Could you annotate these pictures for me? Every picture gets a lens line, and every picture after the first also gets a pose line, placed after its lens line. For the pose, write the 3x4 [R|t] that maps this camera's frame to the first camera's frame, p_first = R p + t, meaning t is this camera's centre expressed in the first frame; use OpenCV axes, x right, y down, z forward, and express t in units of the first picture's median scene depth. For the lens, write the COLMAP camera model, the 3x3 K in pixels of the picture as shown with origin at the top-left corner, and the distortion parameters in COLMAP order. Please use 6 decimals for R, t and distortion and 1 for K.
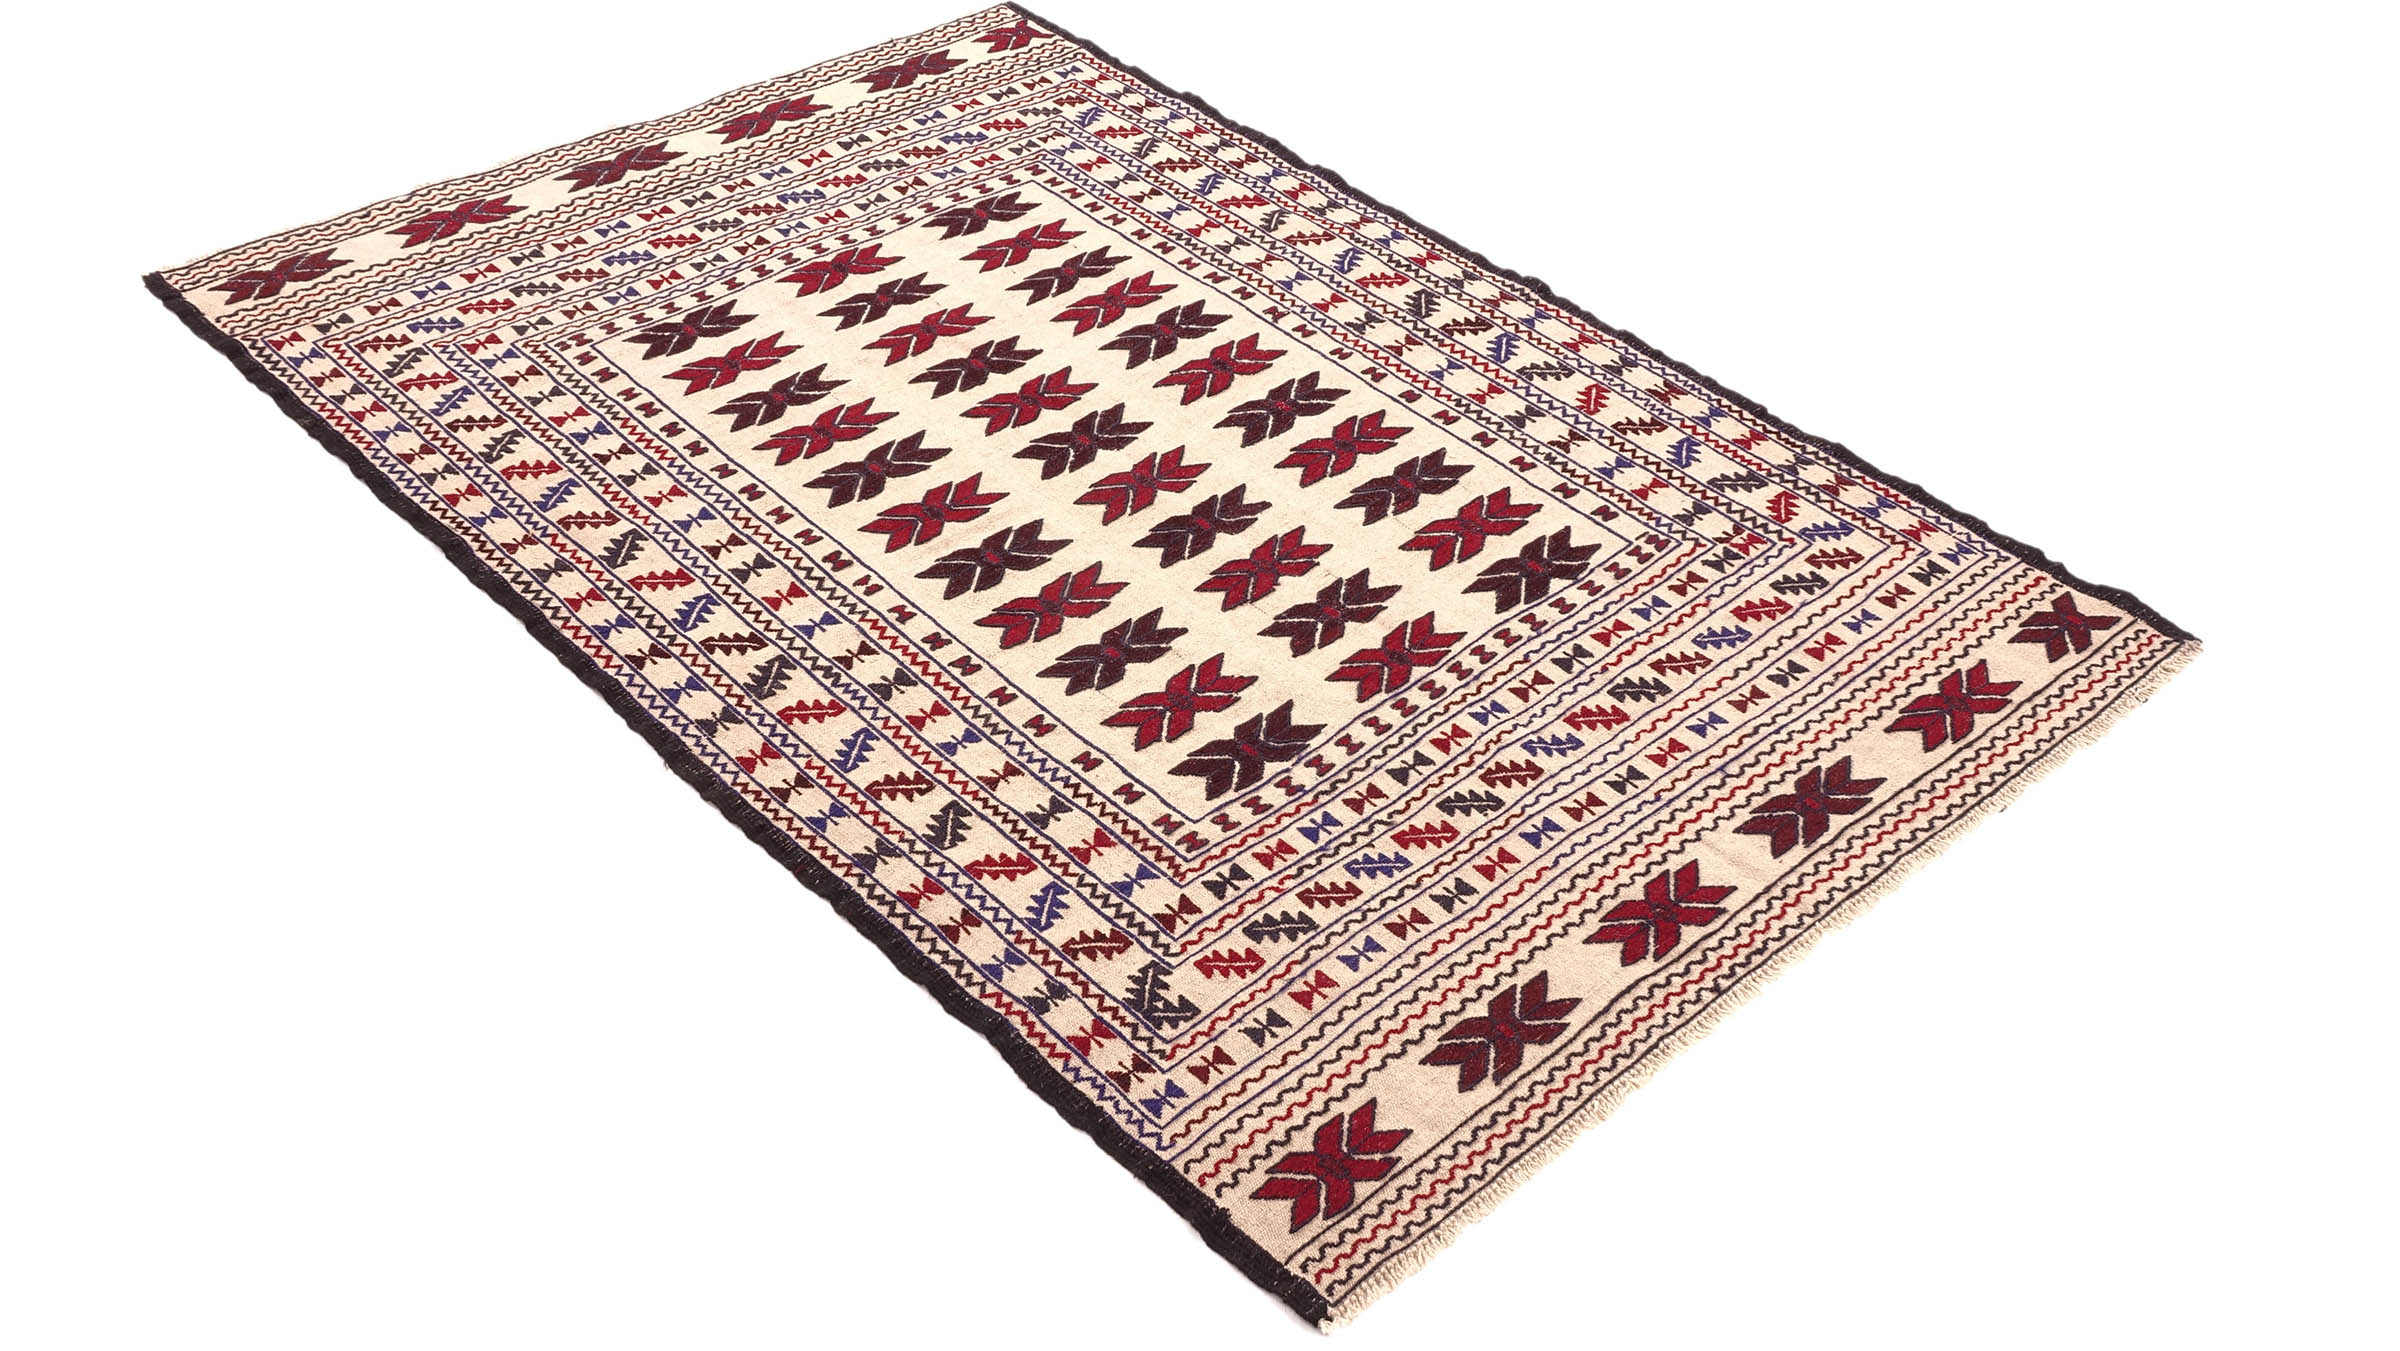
lens RADIAL K [[2191.1, 0, 1212.9], [0, 2191.1, 684.2], [0, 0, 1]] dist [-0.002673, 0.000000]
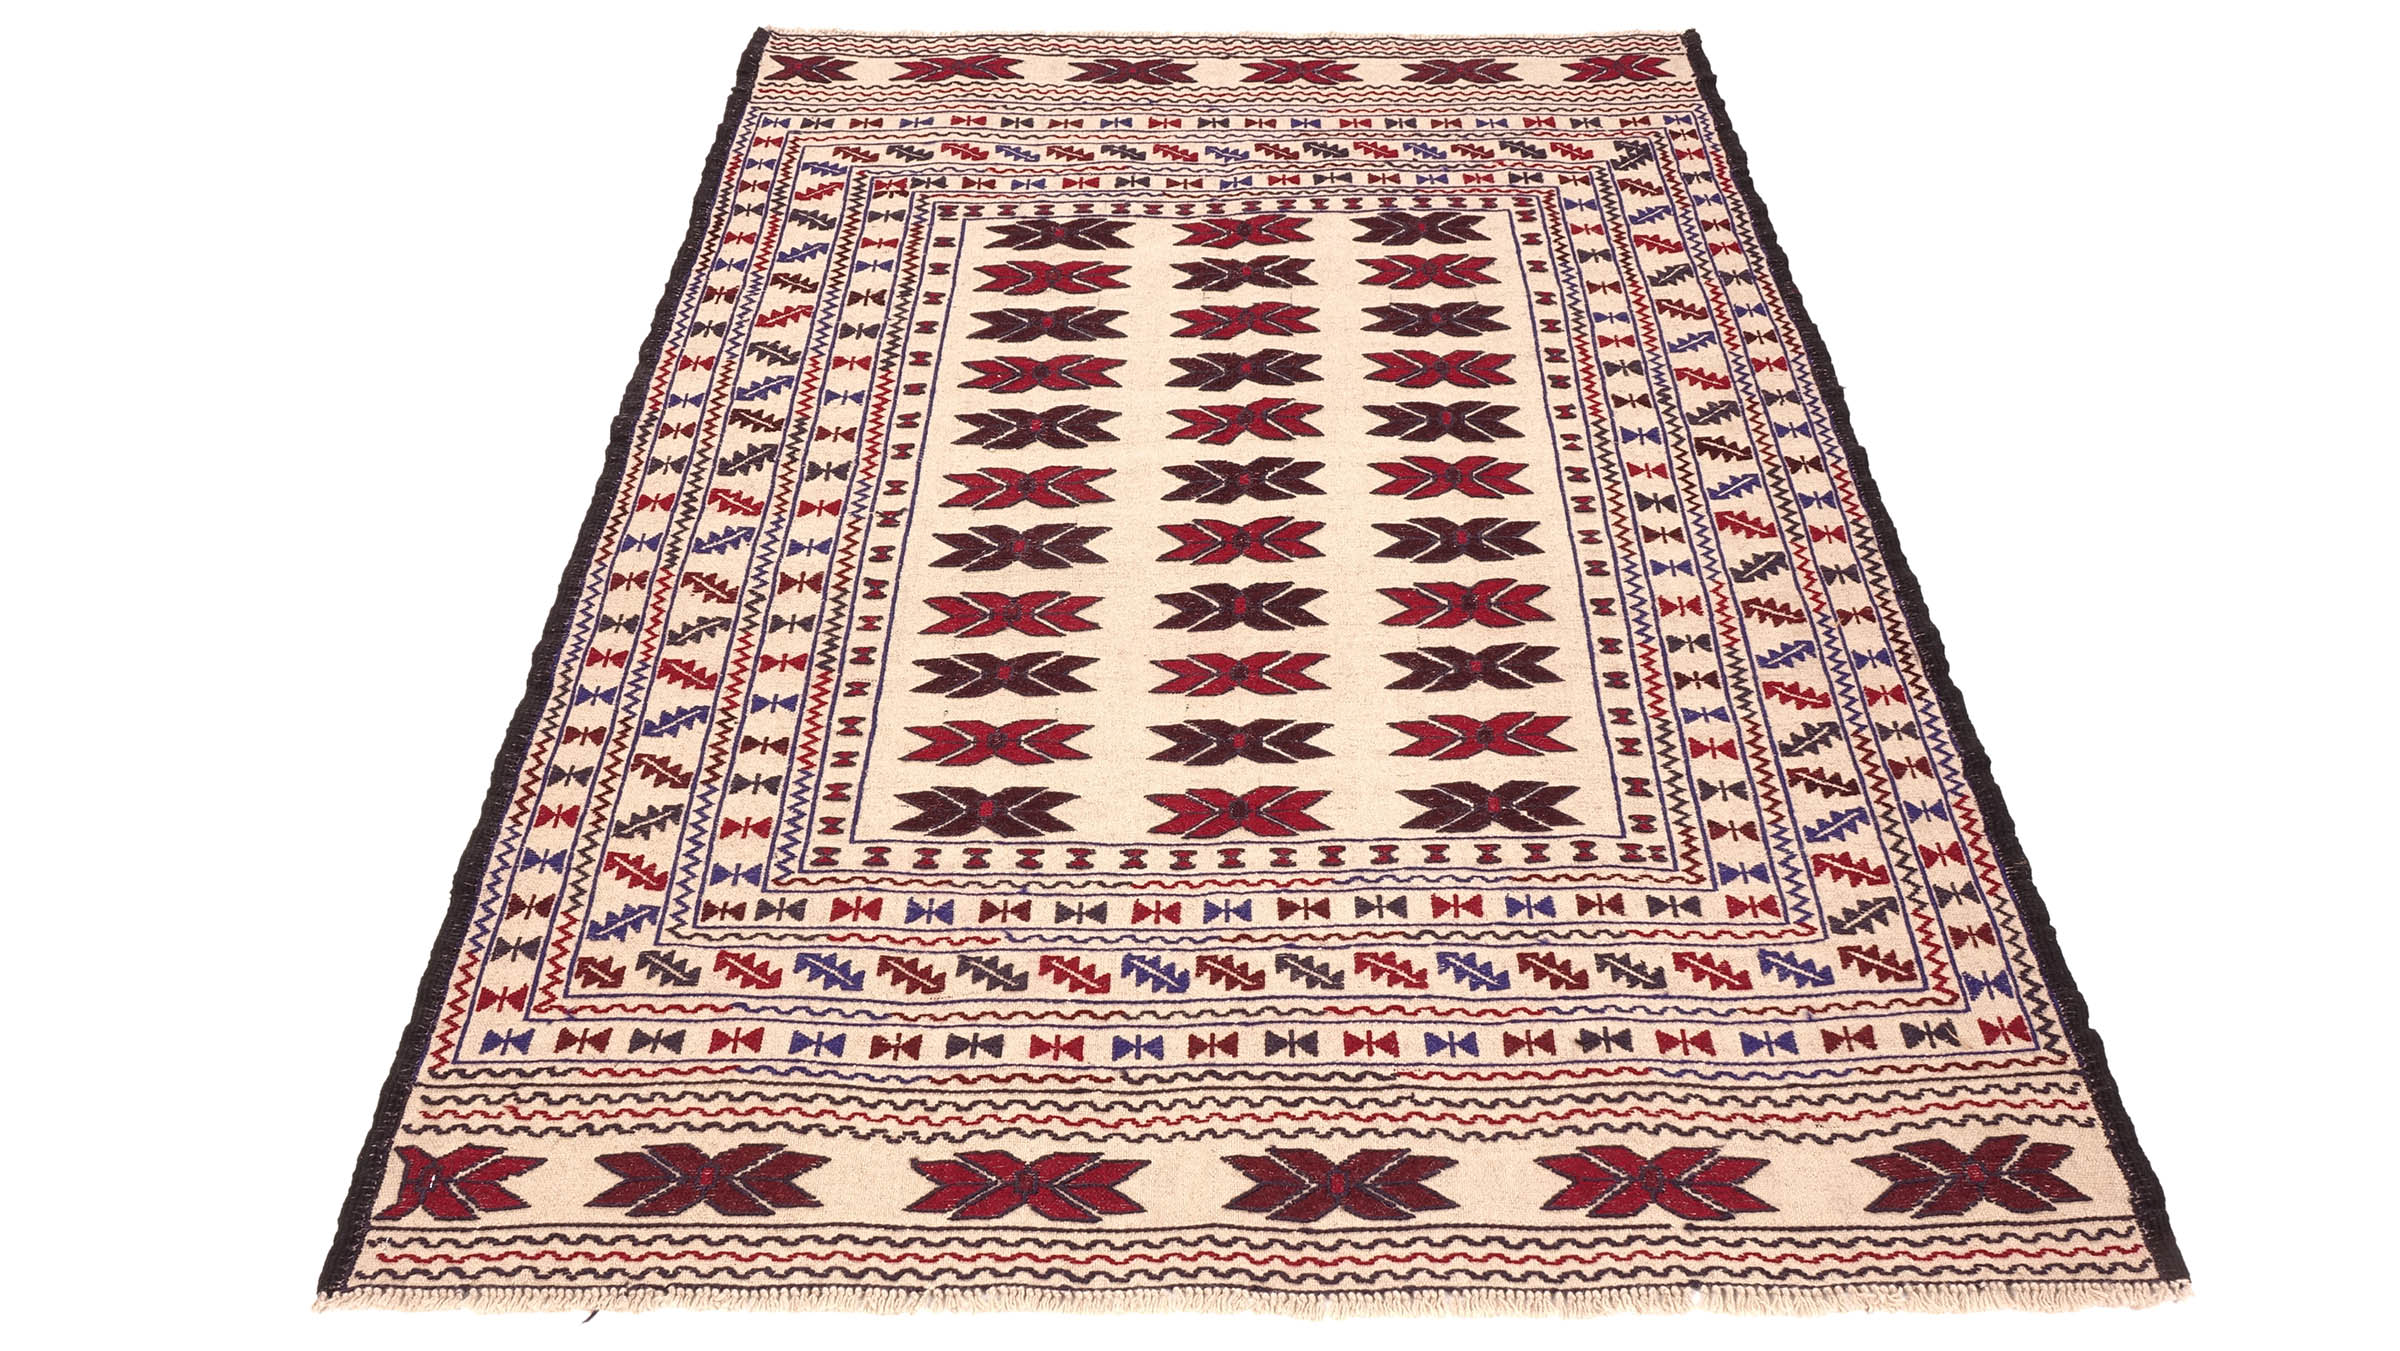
lens RADIAL K [[2551.1, 0, 1195.3], [0, 2551.1, 679.1], [0, 0, 1]] dist [0.003487, 0.000000]
pose [[-0.739635, -0.447664, 0.502530, -0.643793], [0.428060, 0.263269, 0.864554, -1.065141], [-0.519330, 0.854568, -0.003096, 1.145288]]
